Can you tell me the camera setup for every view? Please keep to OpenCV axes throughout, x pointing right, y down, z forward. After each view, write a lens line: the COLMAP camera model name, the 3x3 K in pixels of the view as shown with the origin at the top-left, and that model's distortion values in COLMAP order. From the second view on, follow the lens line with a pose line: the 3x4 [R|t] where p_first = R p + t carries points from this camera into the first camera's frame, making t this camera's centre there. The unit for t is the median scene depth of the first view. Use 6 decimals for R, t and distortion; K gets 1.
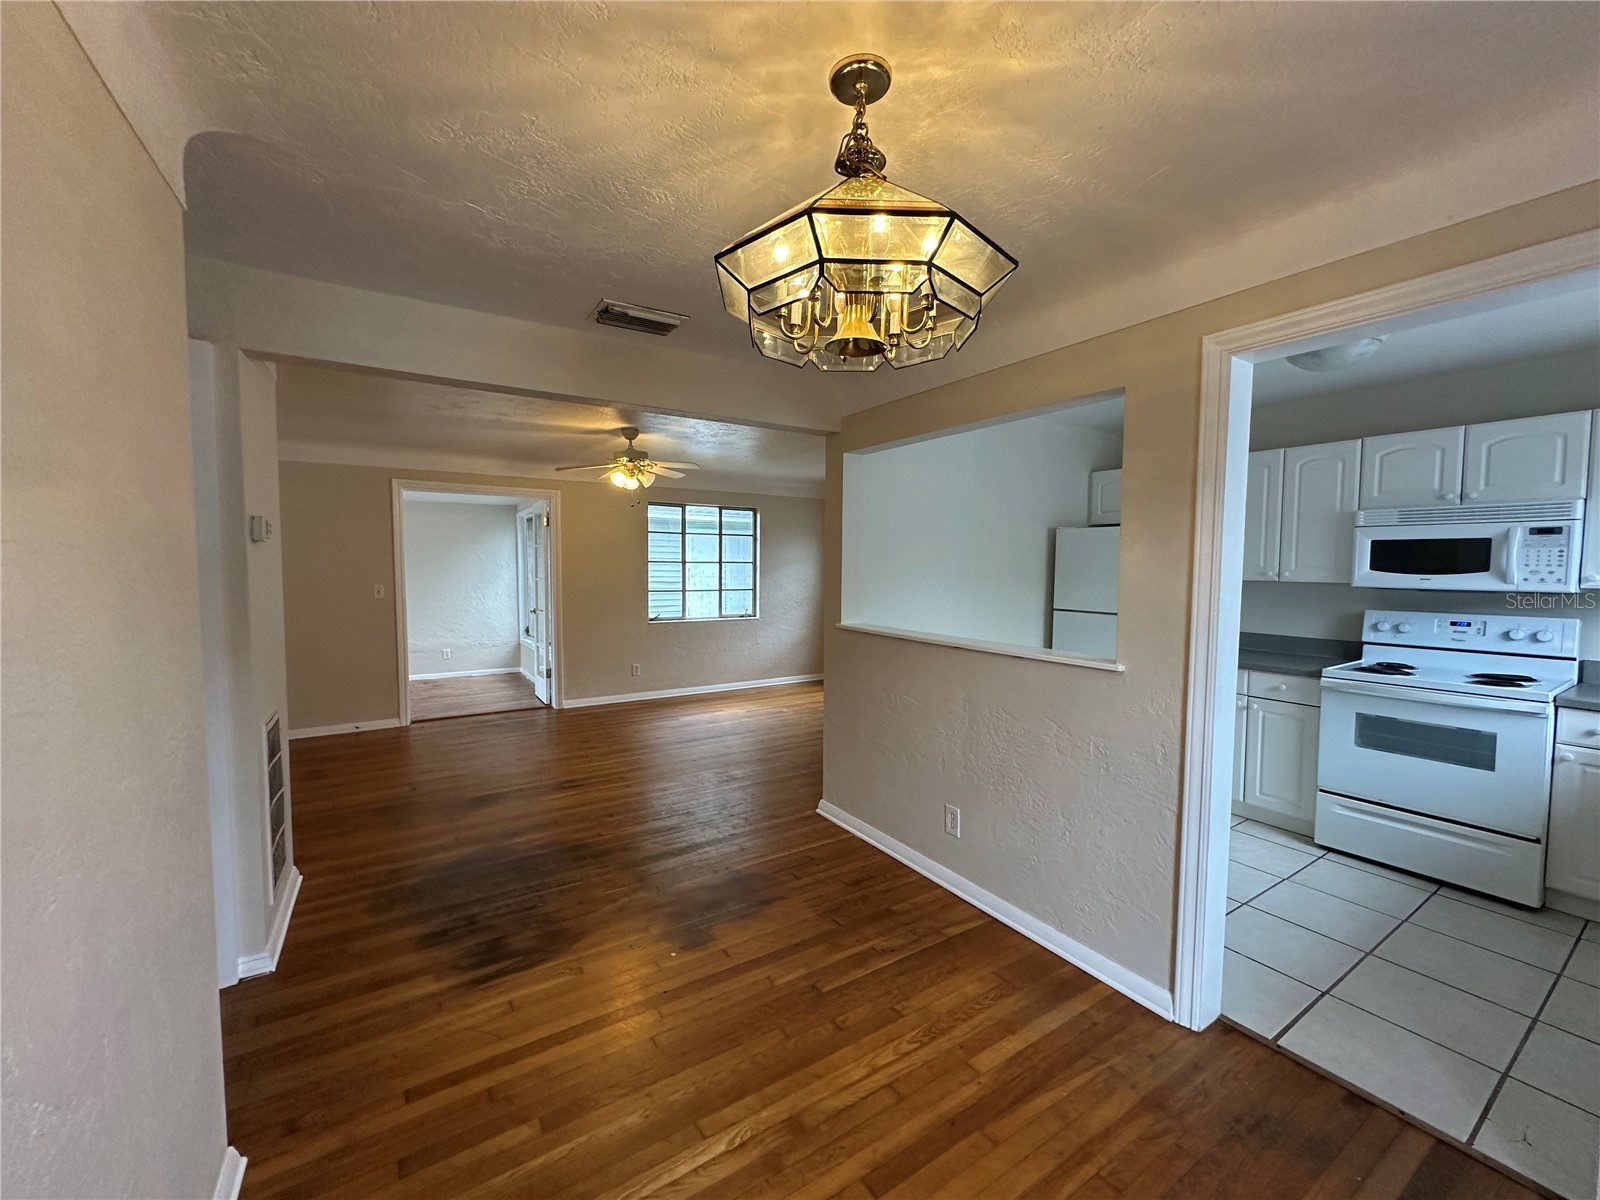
lens RADIAL K [[637.2, 0, 799.5], [0, 637.2, 599.8], [0, 0, 1]] dist [-0.002931, 0.000013]
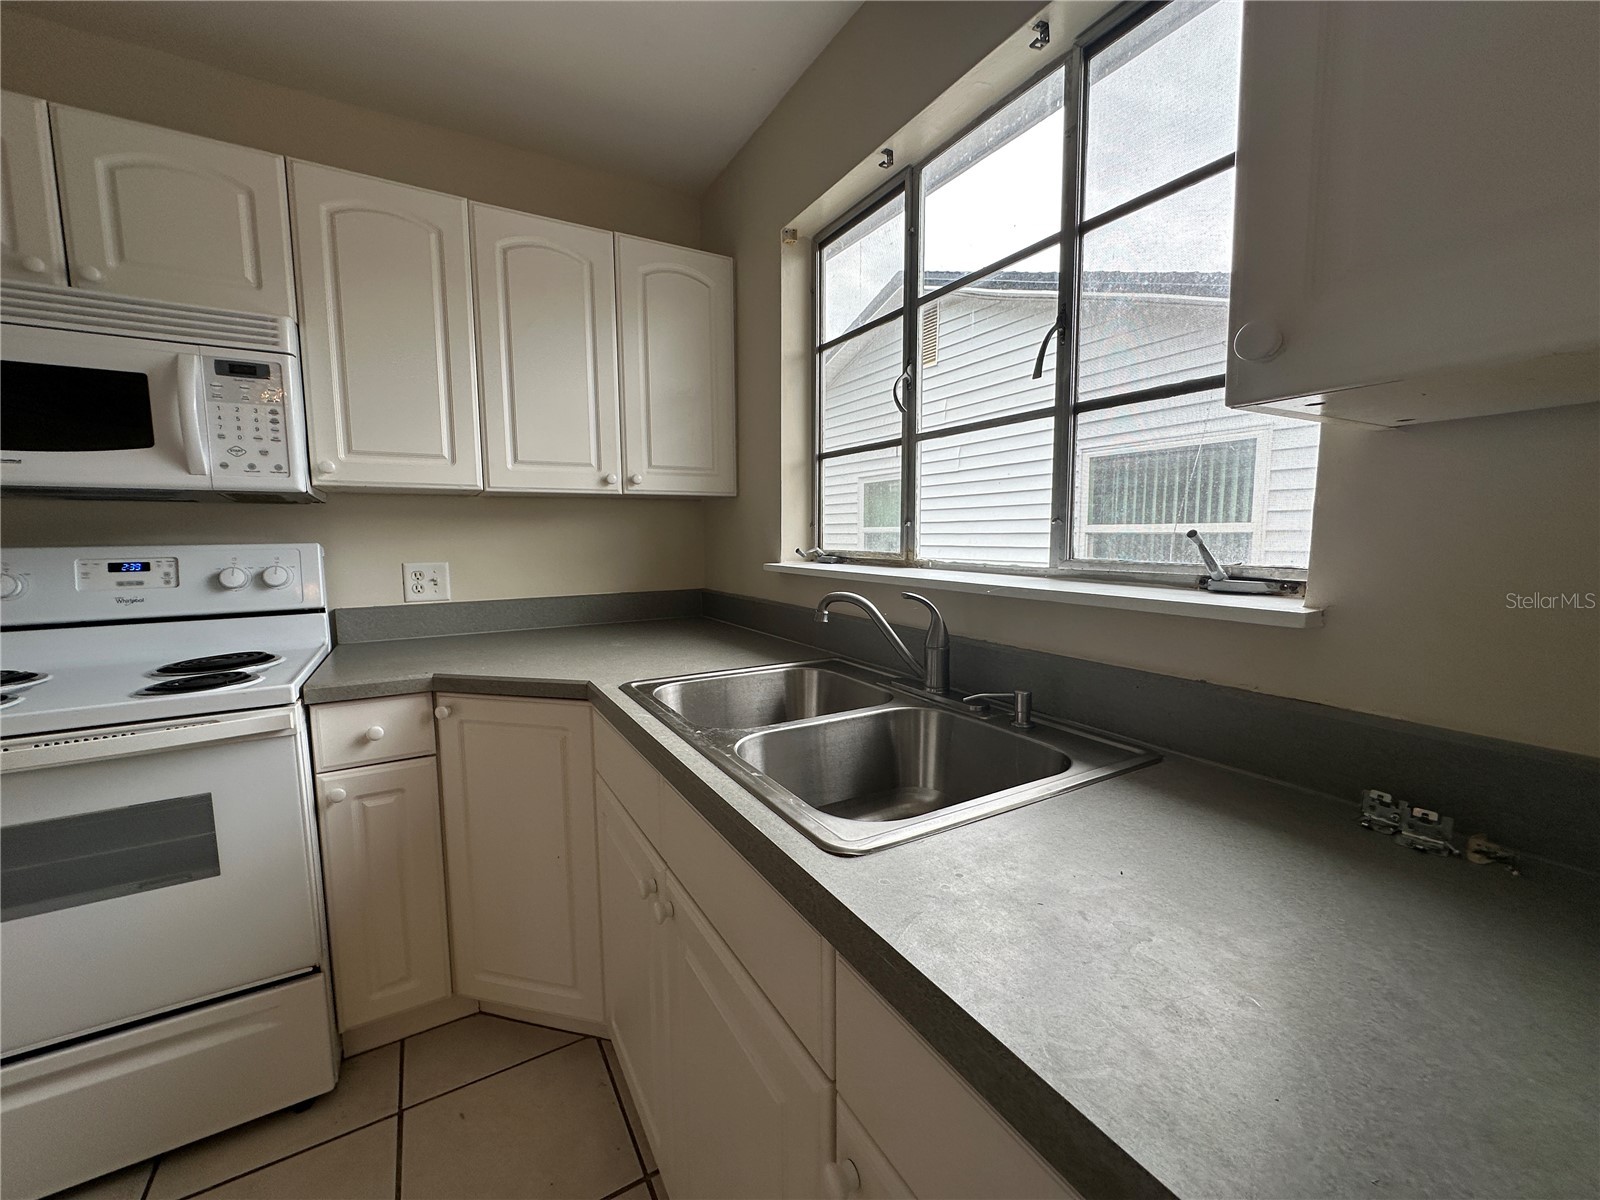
lens RADIAL K [[637.2, 0, 796.9], [0, 637.2, 597.7], [0, 0, 1]] dist [-0.002931, 0.000013]
pose [[0.042060, -0.108224, 0.993236, 0.543735], [0.062741, 0.992440, 0.105480, 0.039796], [-0.997143, 0.057880, 0.048533, 0.441125]]
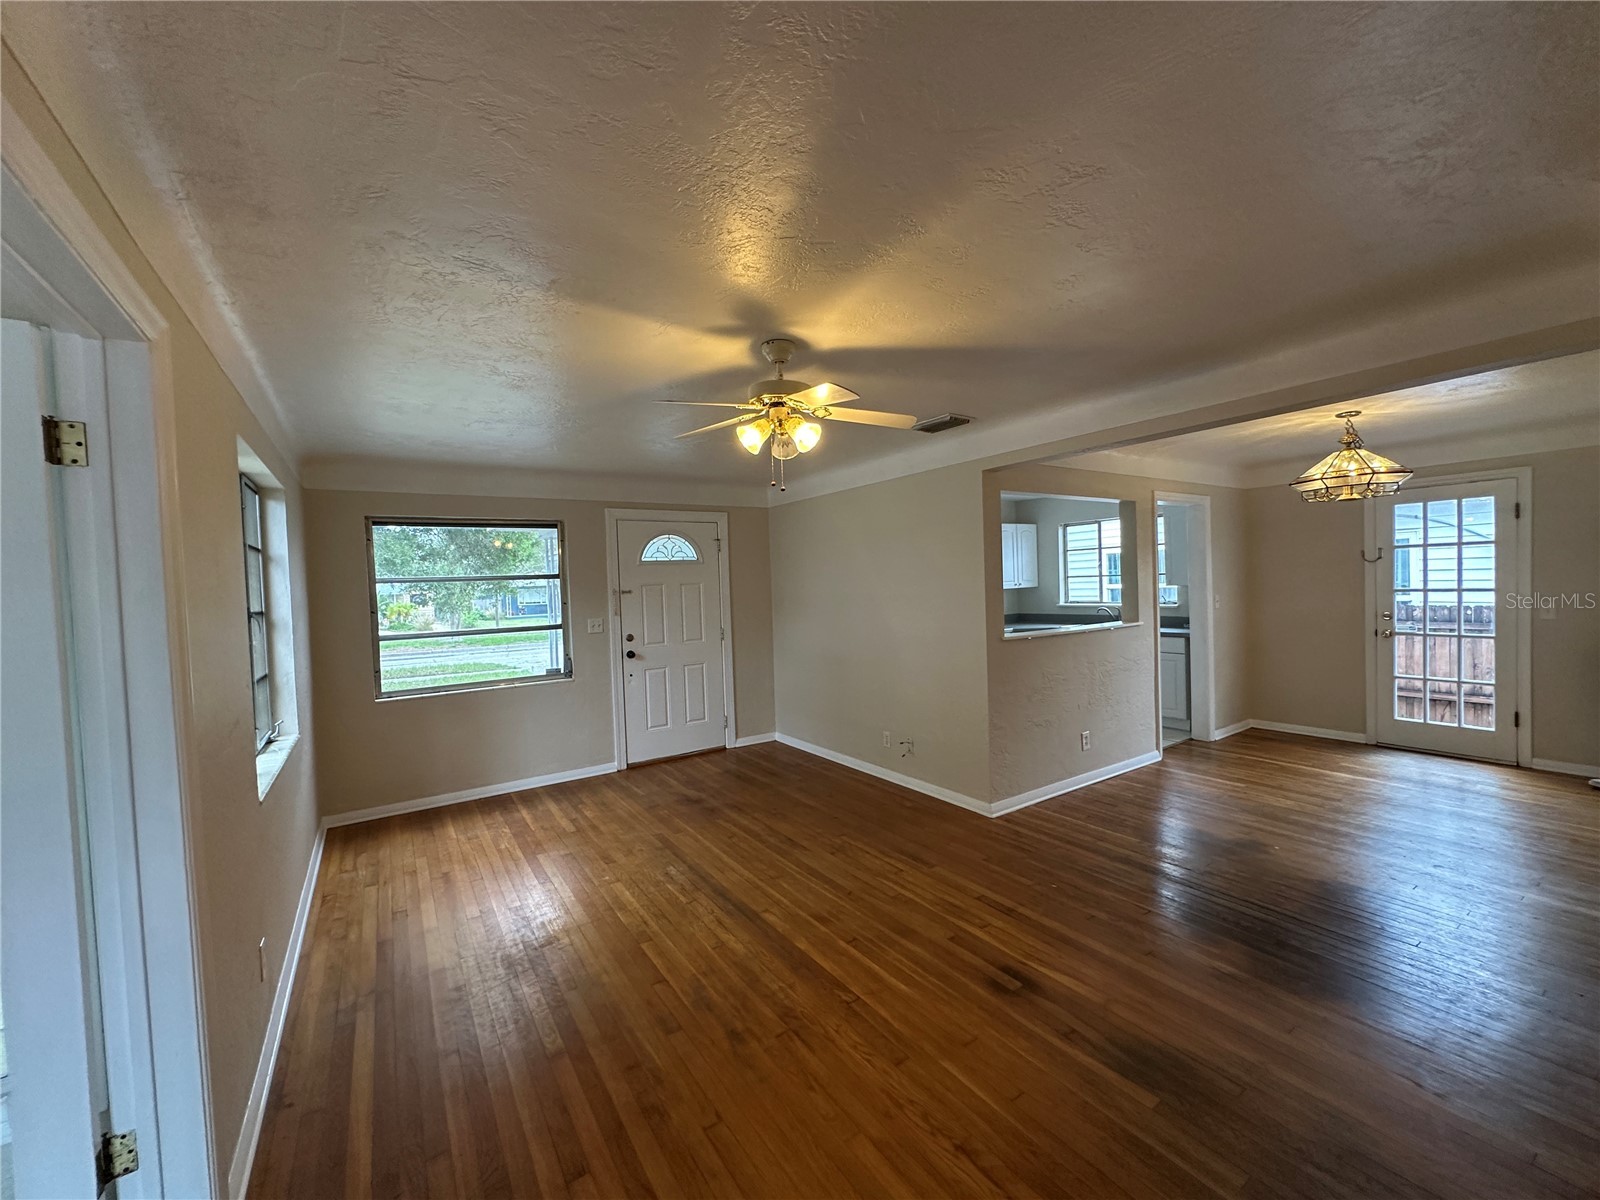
lens RADIAL K [[637.2, 0, 798.6], [0, 637.2, 603.6], [0, 0, 1]] dist [-0.002931, 0.000013]
pose [[-0.012151, -0.034705, 0.999324, -1.118038], [0.094439, 0.994890, 0.035699, -0.101570], [-0.995456, 0.094809, -0.008812, 1.419203]]
